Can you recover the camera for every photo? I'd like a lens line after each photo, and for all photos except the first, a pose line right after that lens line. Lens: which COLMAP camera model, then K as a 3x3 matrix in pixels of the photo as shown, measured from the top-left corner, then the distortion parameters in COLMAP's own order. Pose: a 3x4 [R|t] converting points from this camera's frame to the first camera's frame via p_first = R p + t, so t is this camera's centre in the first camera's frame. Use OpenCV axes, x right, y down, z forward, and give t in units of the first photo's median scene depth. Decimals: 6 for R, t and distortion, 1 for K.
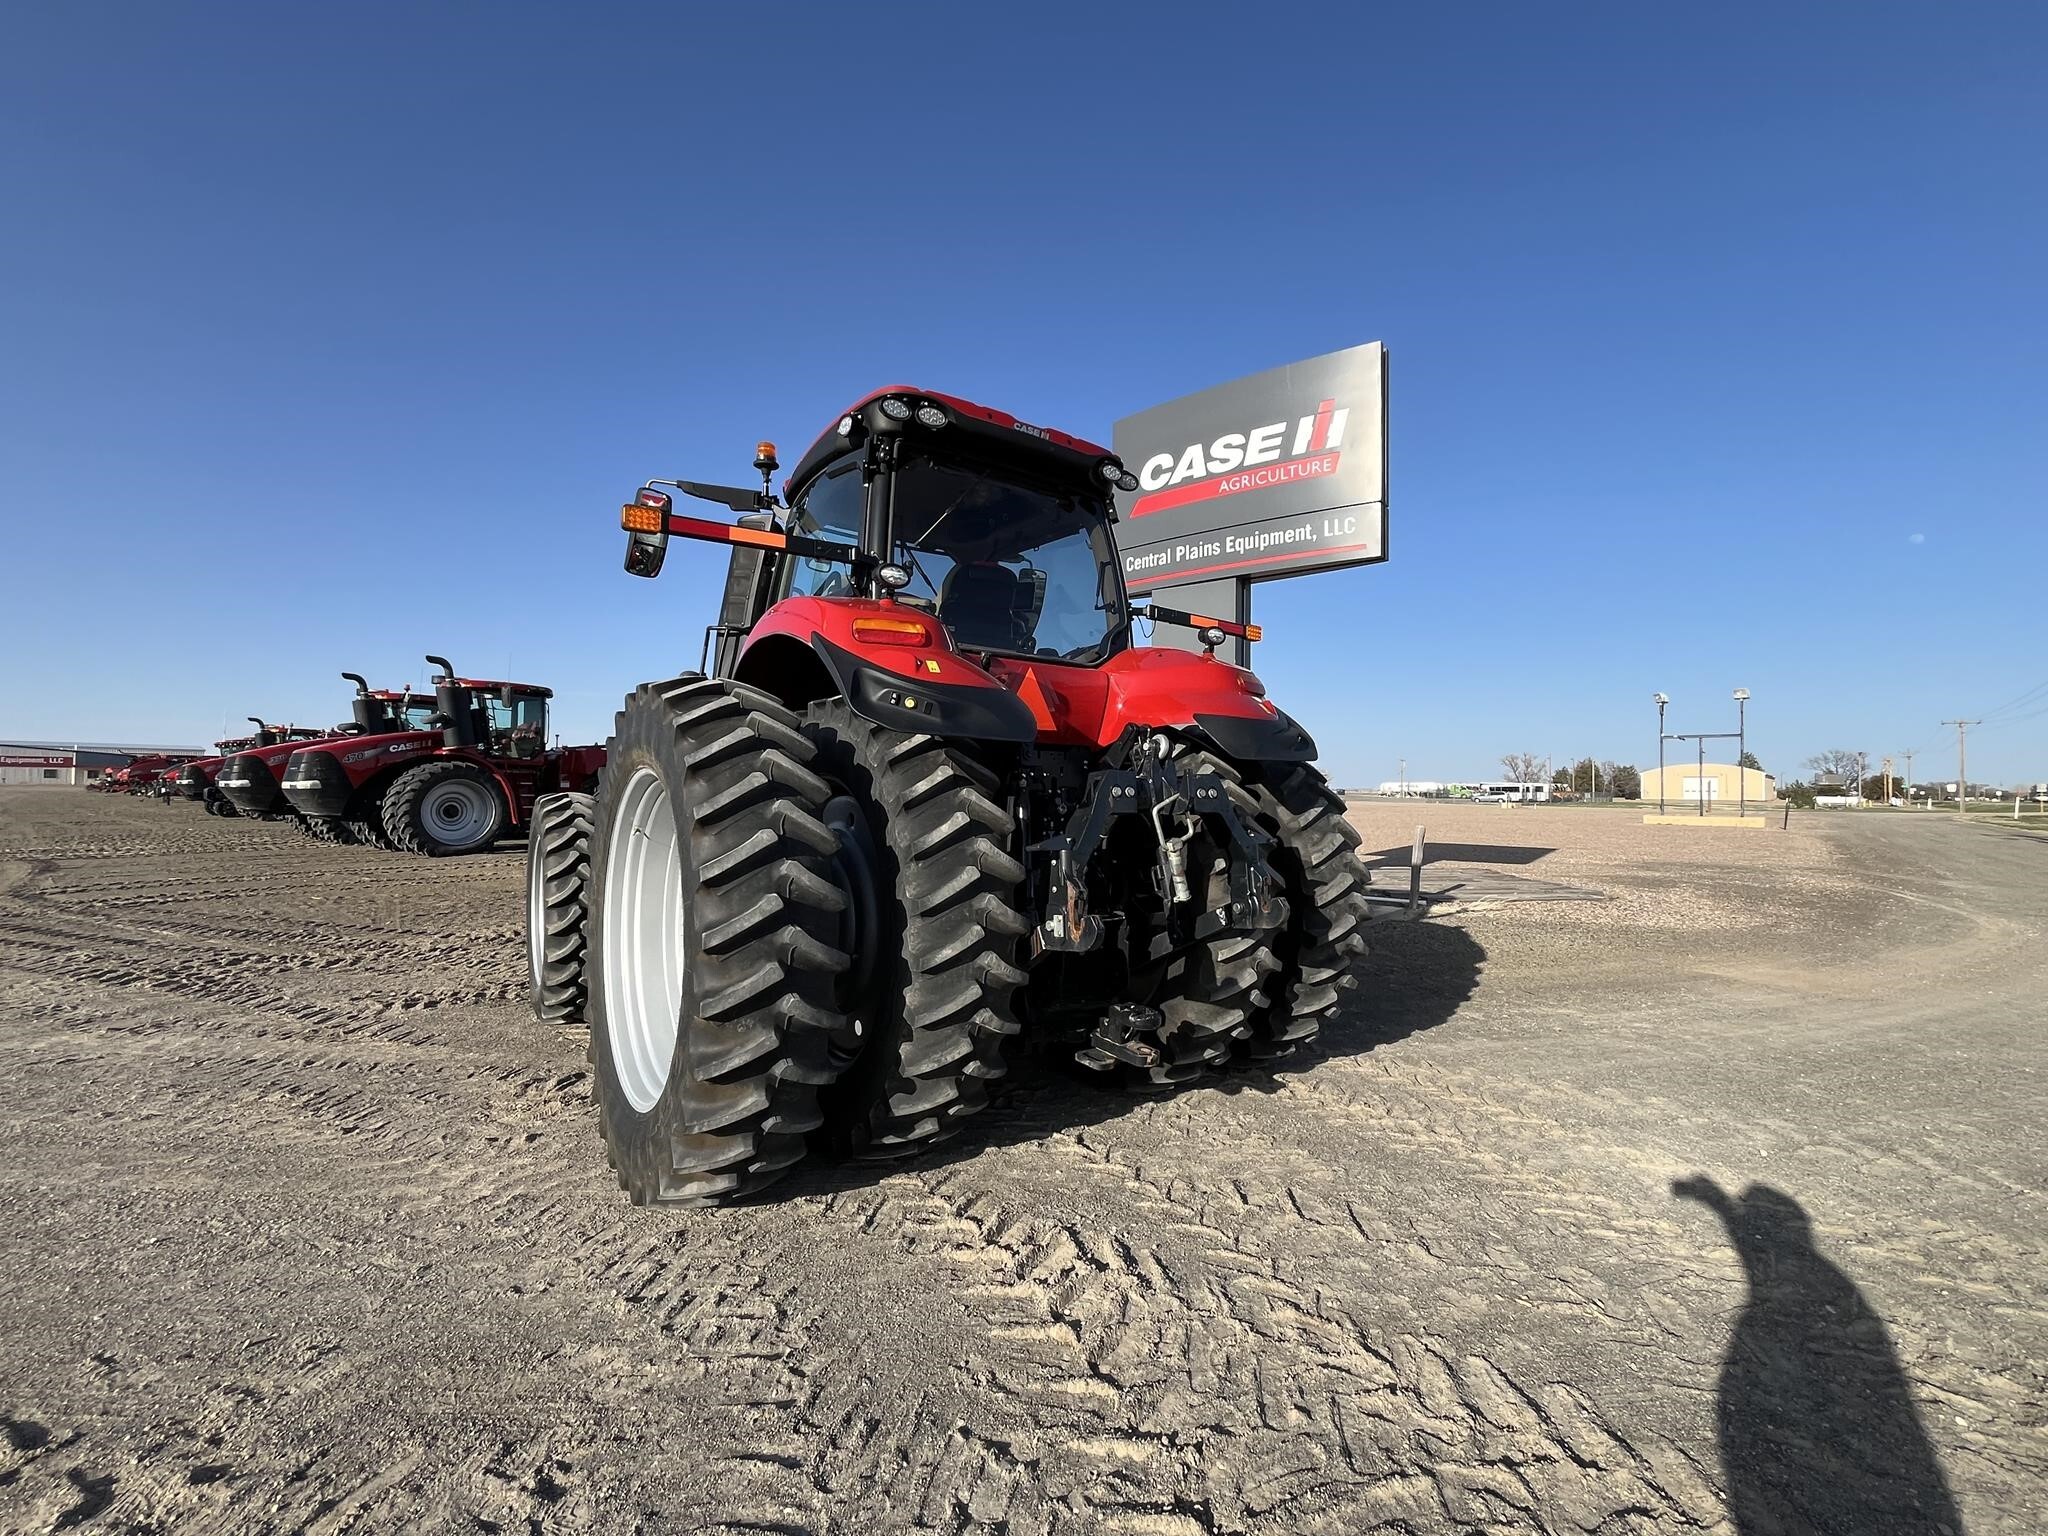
lens RADIAL K [[869.3, 0, 1017.8], [0, 869.3, 763.5], [0, 0, 1]] dist [-0.001478, -0.000541]
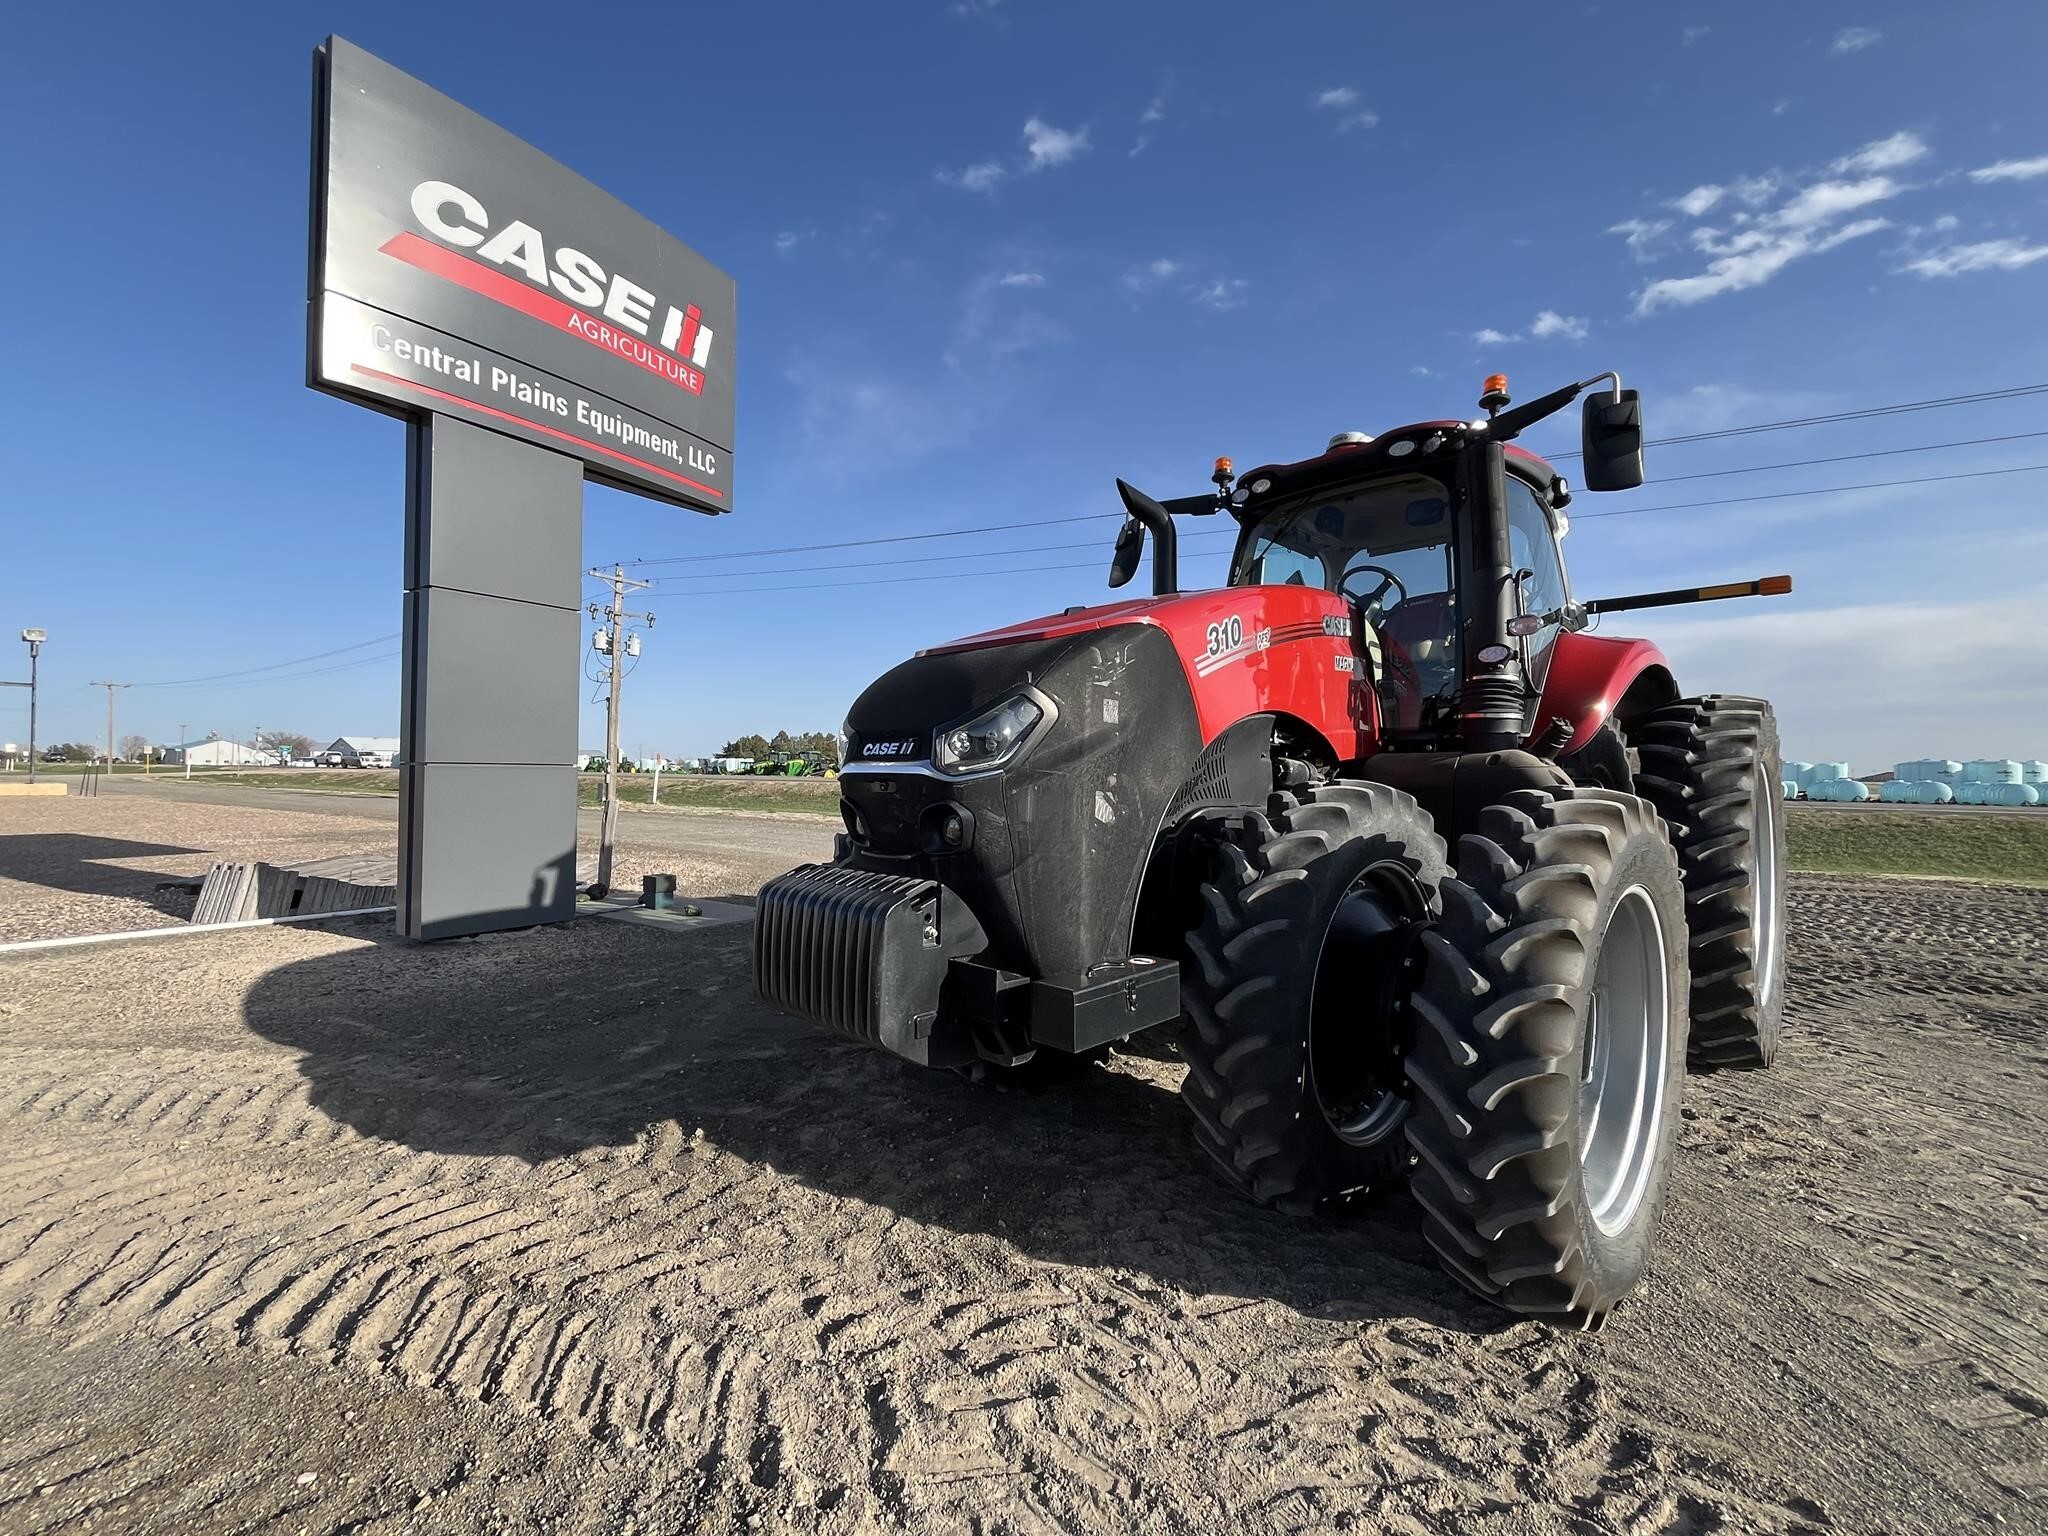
lens RADIAL K [[869.3, 0, 1020.6], [0, 869.3, 762.6], [0, 0, 1]] dist [-0.001478, -0.000541]
pose [[-0.152683, -0.003558, 0.988269, -1.034394], [-0.042746, 0.999081, -0.003007, 0.039963], [-0.987350, -0.042704, -0.152695, 1.512768]]
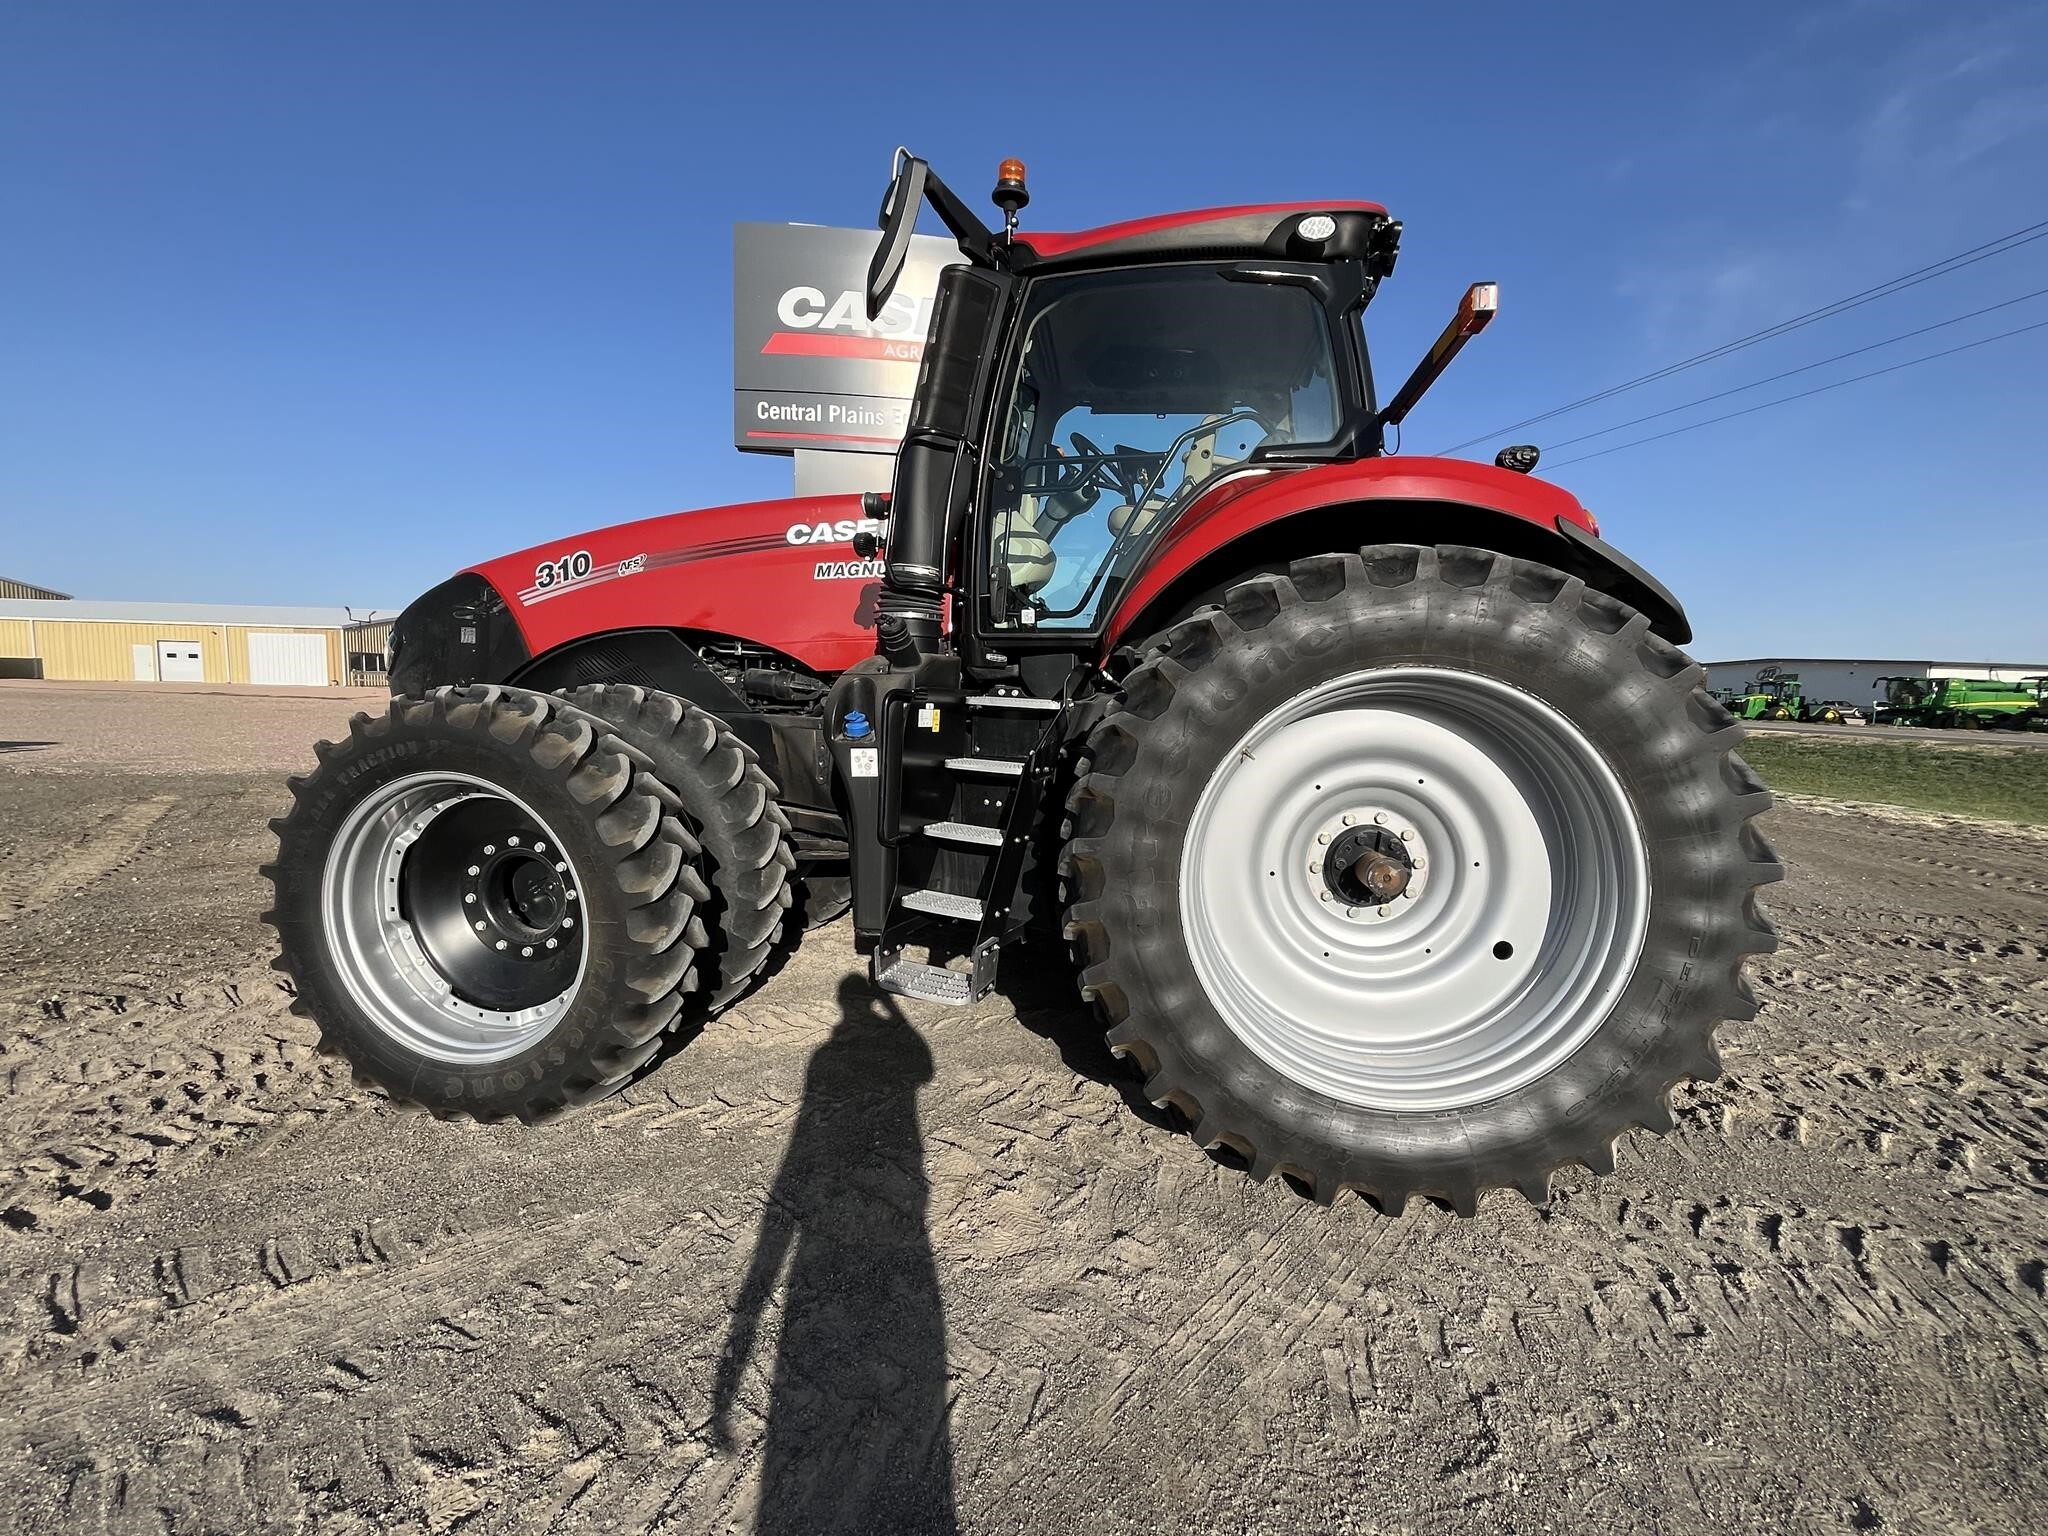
lens RADIAL K [[870.0, 0, 1017.6], [0, 870.0, 765.0], [0, 0, 1]] dist [-0.002052, 0.000069]
pose [[0.678200, -0.058995, 0.732505, -0.761222], [-0.039215, 0.992447, 0.116238, 0.009698], [-0.733830, -0.107558, 0.670764, 0.480699]]
